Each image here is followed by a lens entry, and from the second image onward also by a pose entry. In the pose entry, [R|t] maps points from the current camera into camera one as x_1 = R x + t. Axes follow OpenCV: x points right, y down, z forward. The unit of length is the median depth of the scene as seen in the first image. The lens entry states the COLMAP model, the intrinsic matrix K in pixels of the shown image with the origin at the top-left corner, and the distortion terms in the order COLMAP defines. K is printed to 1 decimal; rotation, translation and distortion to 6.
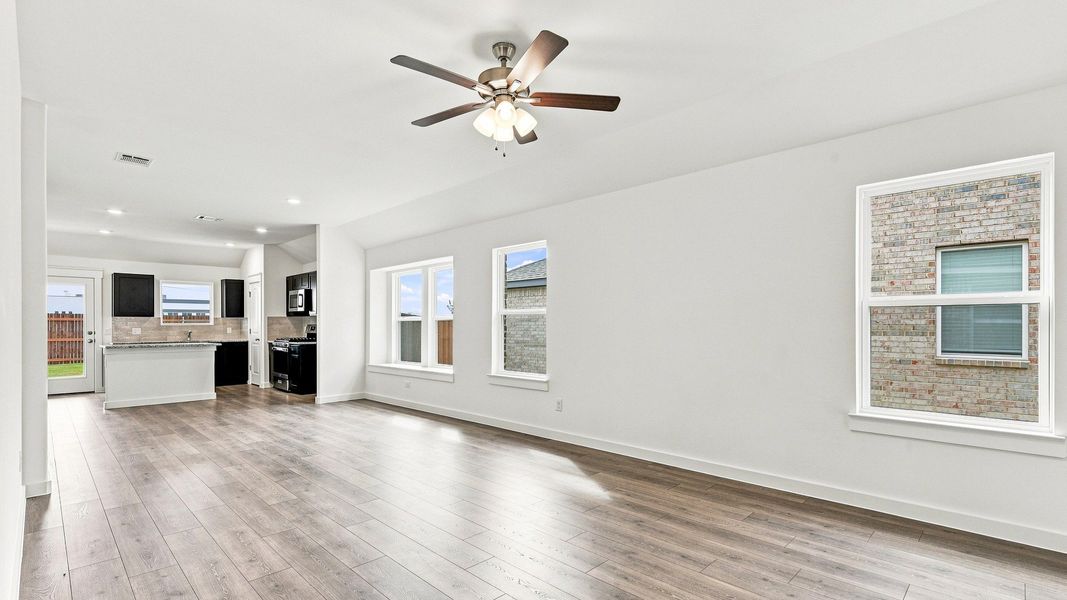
lens RADIAL K [[483.9, 0, 538.0], [0, 483.9, 324.6], [0, 0, 1]] dist [0.002124, 0.000059]
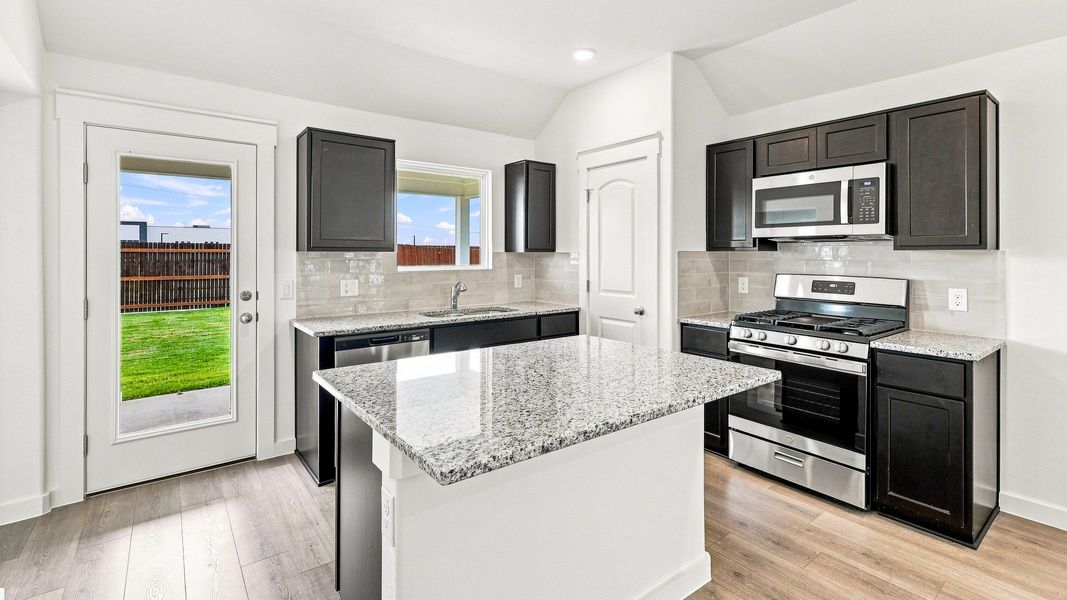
lens RADIAL K [[477.1, 0, 535.1], [0, 477.1, 253.9], [0, 0, 1]] dist [0.003197, 0.000276]
pose [[0.990297, 0.005013, -0.138874, -0.682437], [-0.005124, 0.999987, -0.000441, -0.015332], [0.138870, 0.001148, 0.990310, 0.698802]]
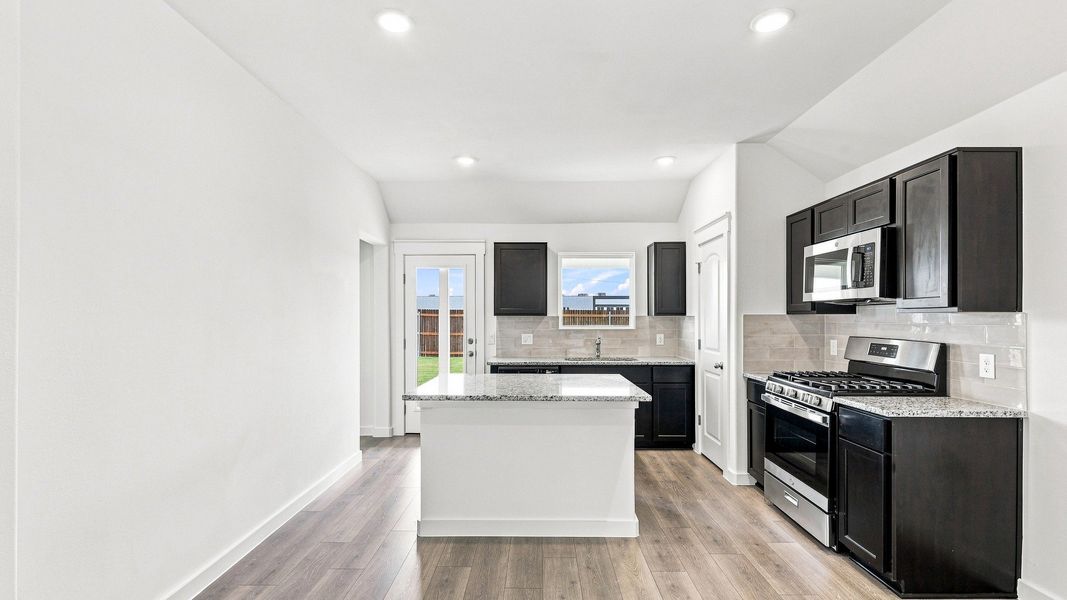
lens RADIAL K [[470.0, 0, 534.7], [0, 470.0, 317.3], [0, 0, 1]] dist [0.001102, 0.000307]
pose [[0.691341, 0.003570, -0.722519, -0.432852], [-0.002443, 0.999994, 0.002603, -0.016456], [0.722524, -0.000035, 0.691346, 0.653793]]
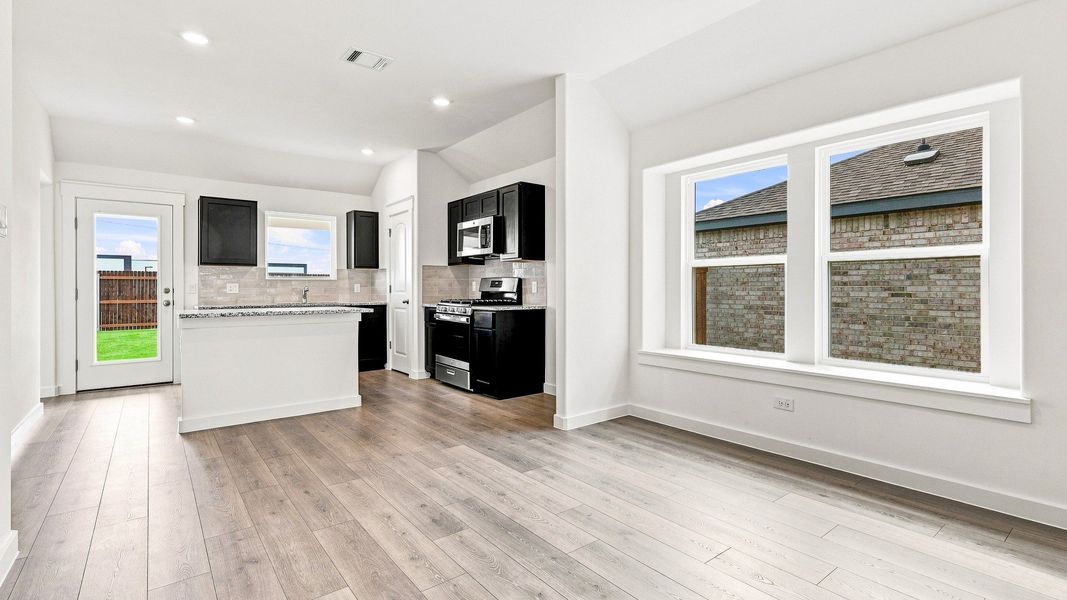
lens RADIAL K [[487.7, 0, 536.3], [0, 487.7, 285.4], [0, 0, 1]] dist [0.002400, 0.000323]
pose [[0.991424, -0.000544, -0.130685, -0.366180], [0.000061, 0.999993, -0.003696, 0.013269], [0.130686, 0.003656, 0.991417, 0.436899]]
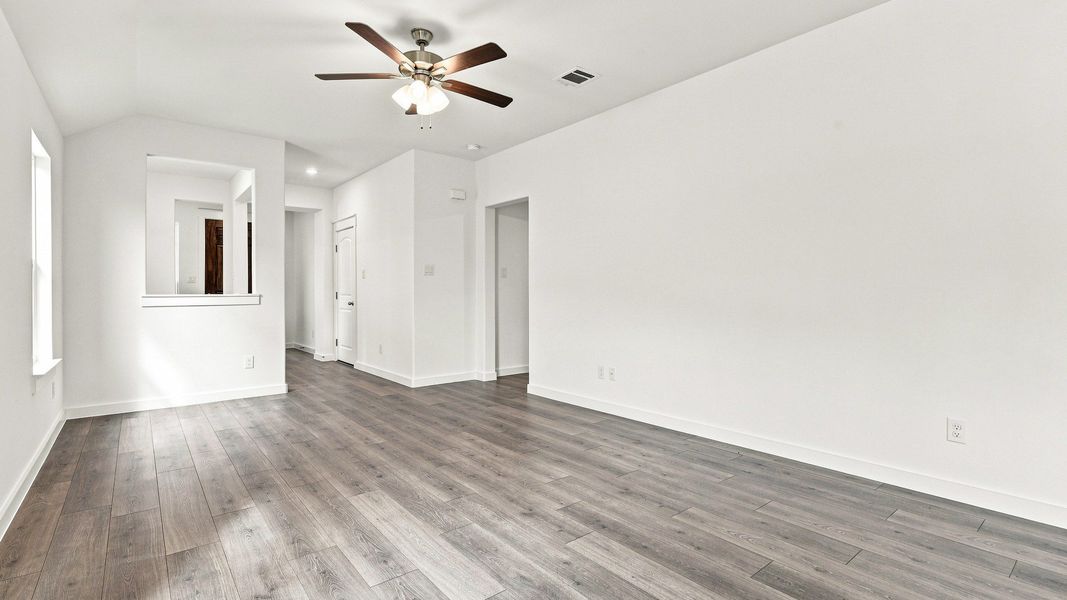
lens RADIAL K [[497.0, 0, 533.5], [0, 497.0, 300.0], [0, 0, 1]] dist [0.012790, 0.000097]
pose [[-0.992625, 0.004372, 0.121148, -0.153116], [0.006137, 0.999880, 0.014198, 0.012237], [-0.121072, 0.014837, -0.992533, 0.689771]]
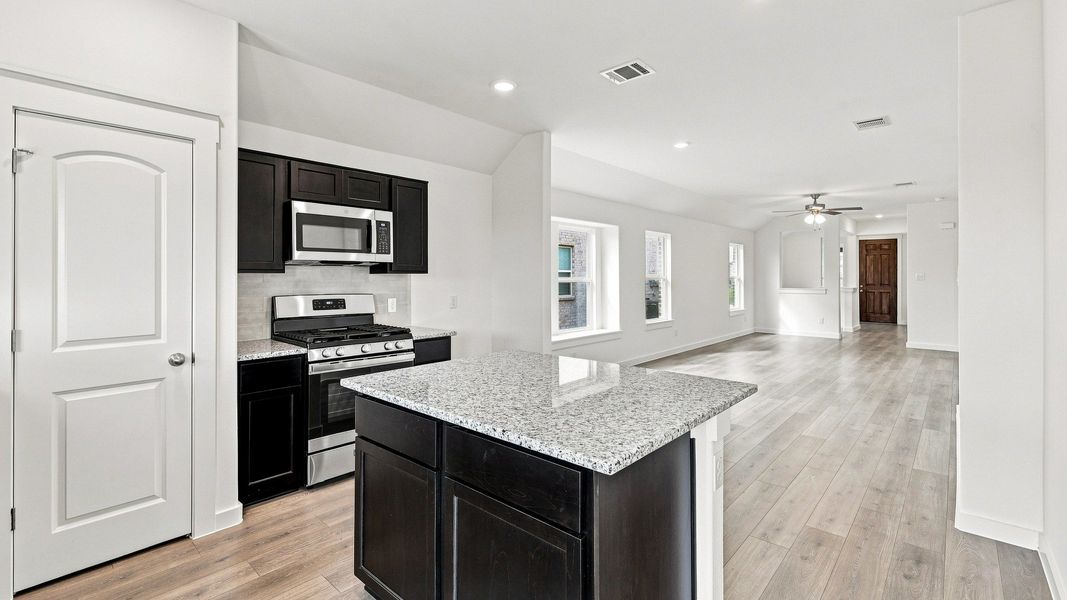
lens RADIAL K [[469.2, 0, 536.2], [0, 469.2, 272.1], [0, 0, 1]] dist [0.001030, 0.000161]
pose [[-0.038850, 0.011987, 0.999173, -0.939962], [-0.000992, 0.999927, -0.012034, -0.015460], [-0.999245, -0.001459, -0.038835, 0.921144]]
